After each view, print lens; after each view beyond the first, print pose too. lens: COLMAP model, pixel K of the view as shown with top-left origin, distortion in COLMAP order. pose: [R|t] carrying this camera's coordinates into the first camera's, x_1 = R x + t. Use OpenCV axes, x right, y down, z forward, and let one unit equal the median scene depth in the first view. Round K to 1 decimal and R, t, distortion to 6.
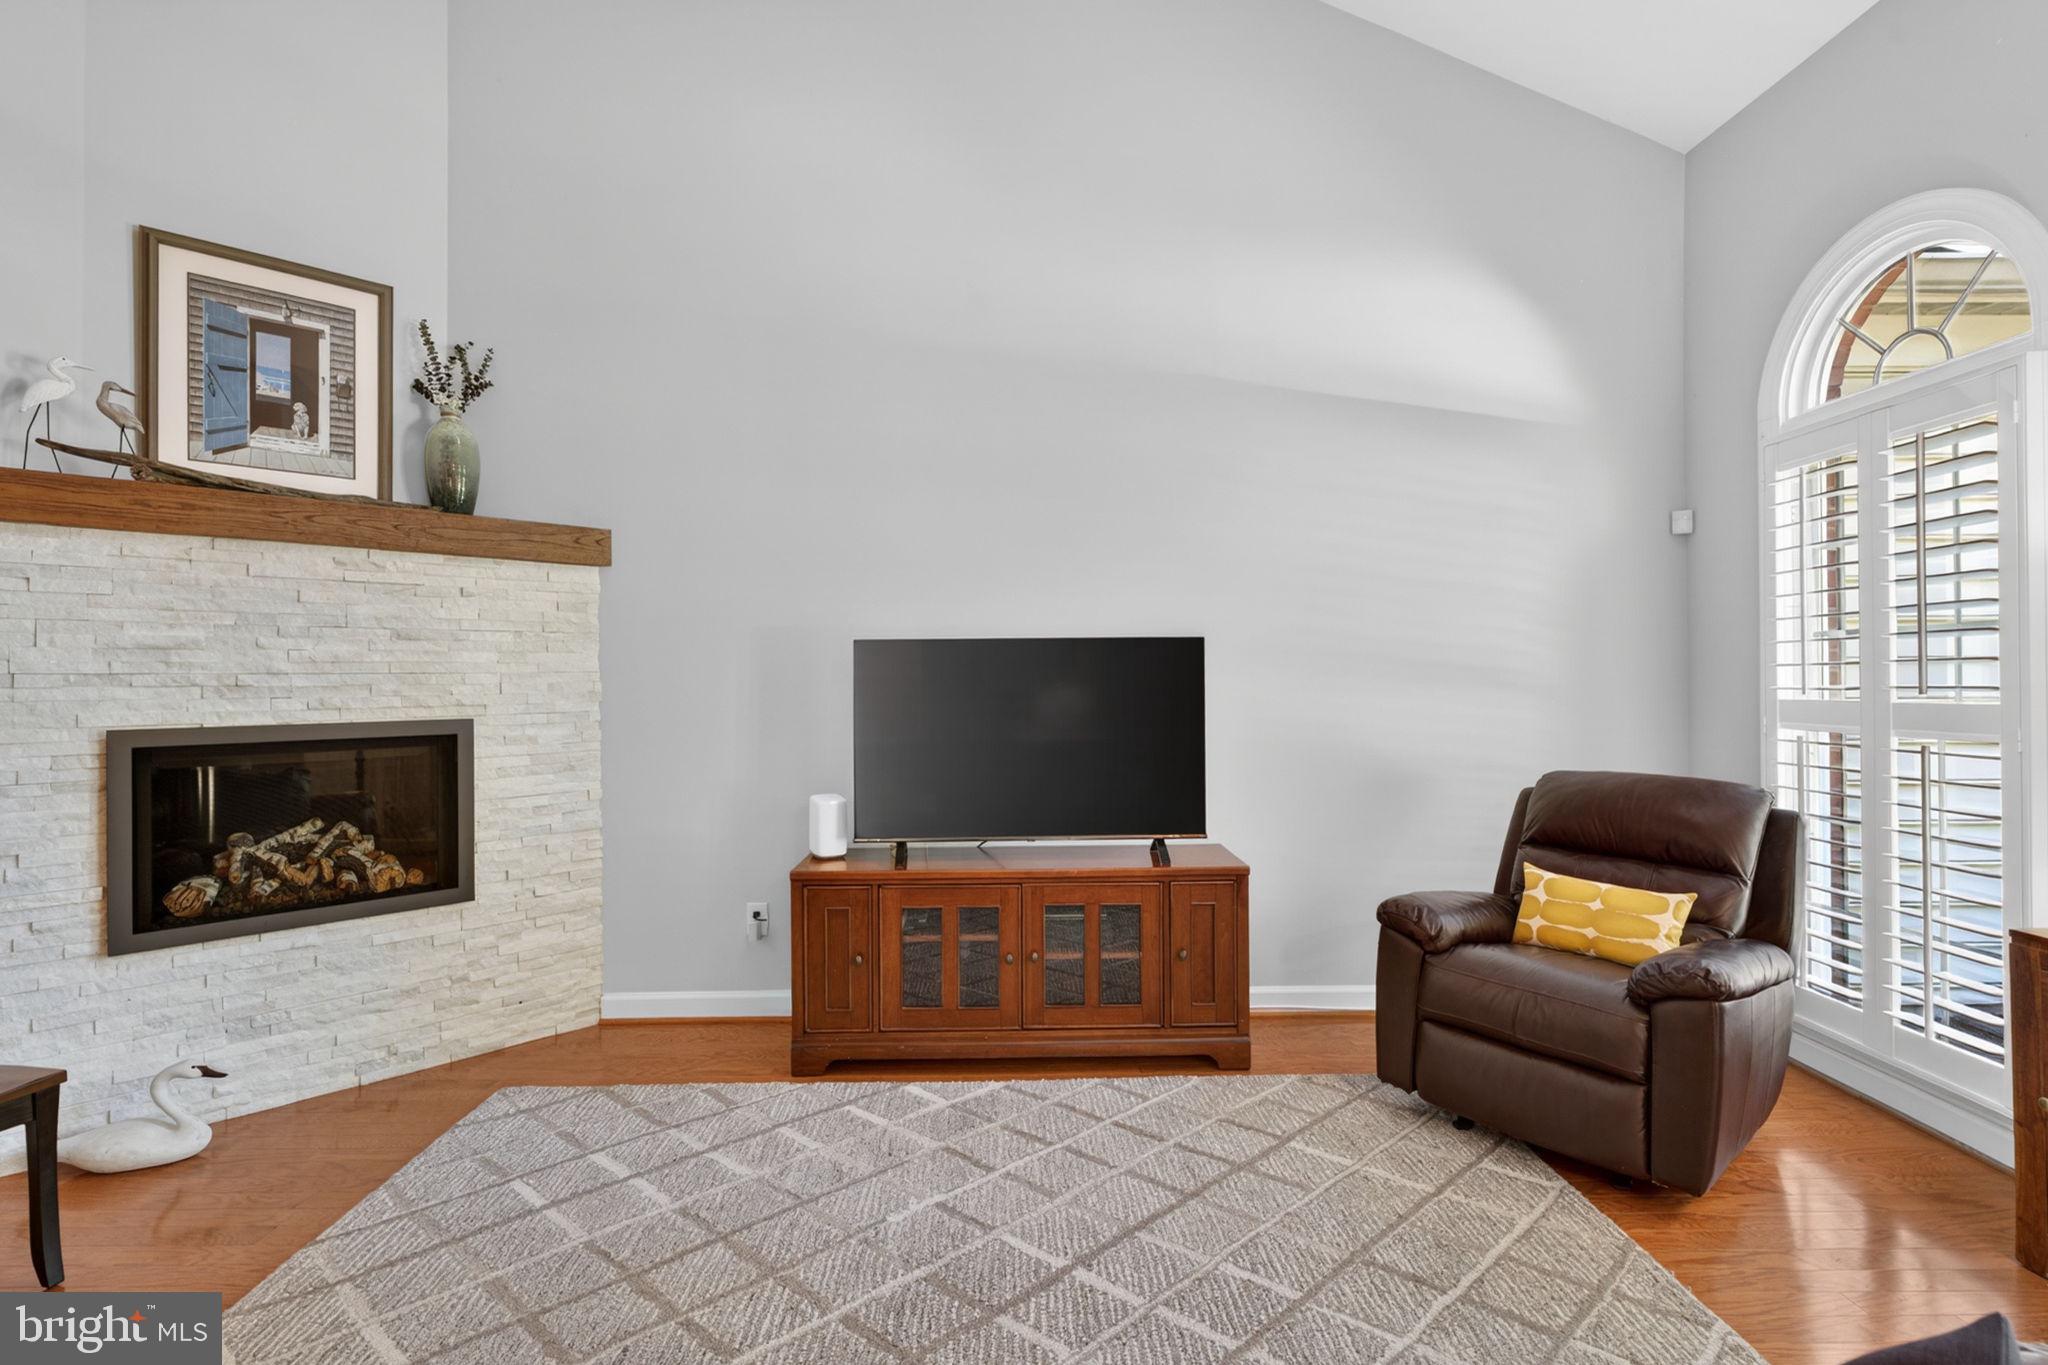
lens RADIAL K [[932.0, 0, 1031.0], [0, 932.0, 674.5], [0, 0, 1]] dist [-0.001441, -0.000212]
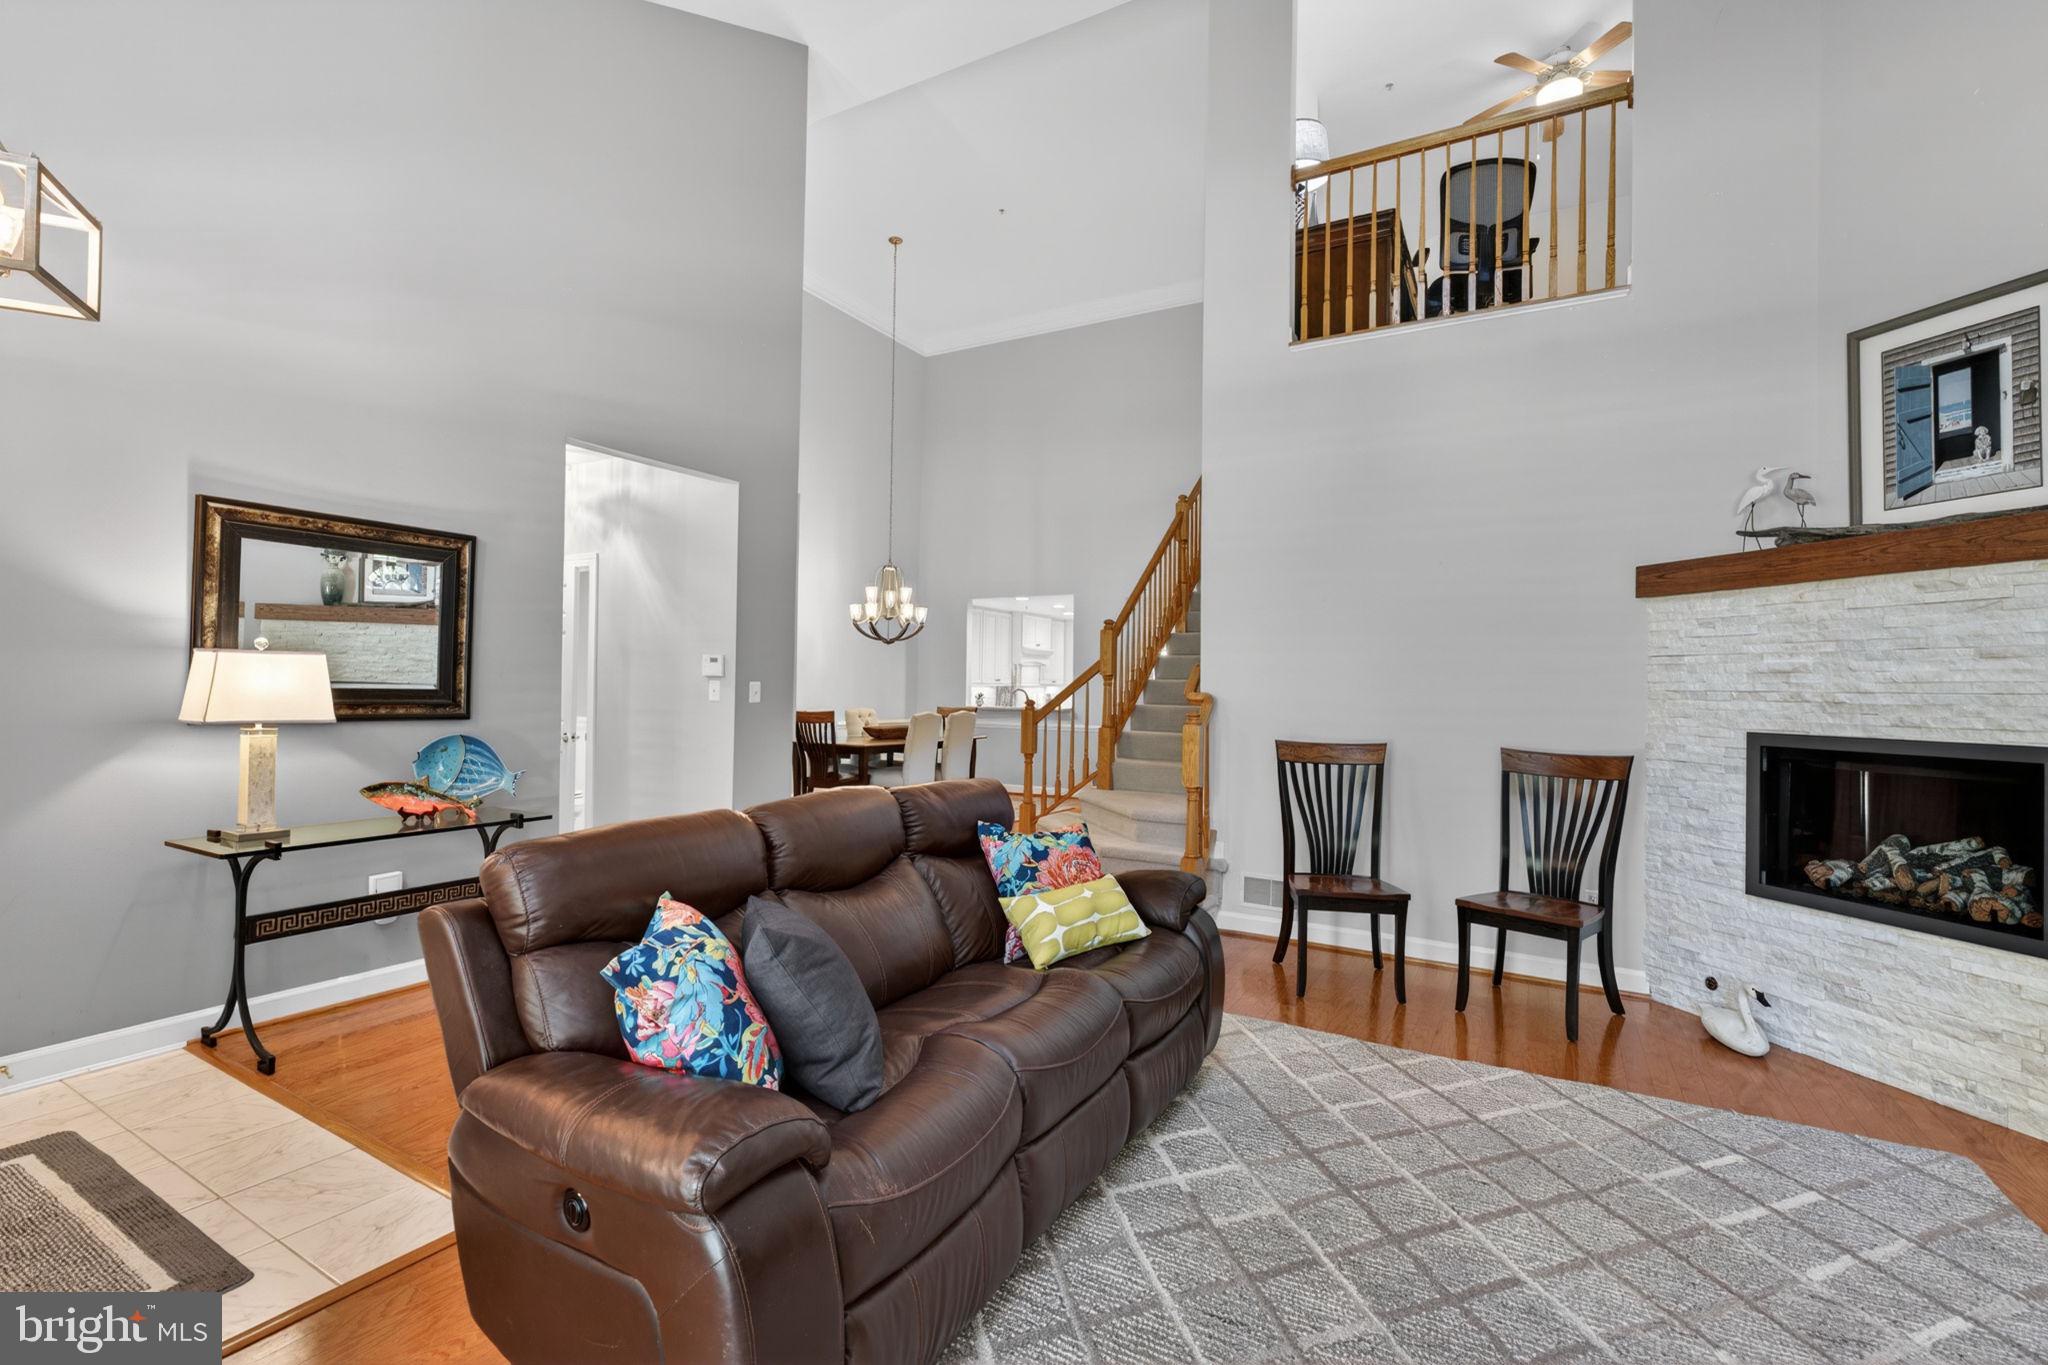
lens RADIAL K [[932.0, 0, 1031.0], [0, 932.0, 674.5], [0, 0, 1]] dist [-0.001441, -0.000212]
pose [[-0.489247, -0.011728, -0.872066, 0.651011], [-0.009245, 0.999923, -0.008261, -0.004118], [0.872096, 0.004021, -0.489318, 0.643837]]
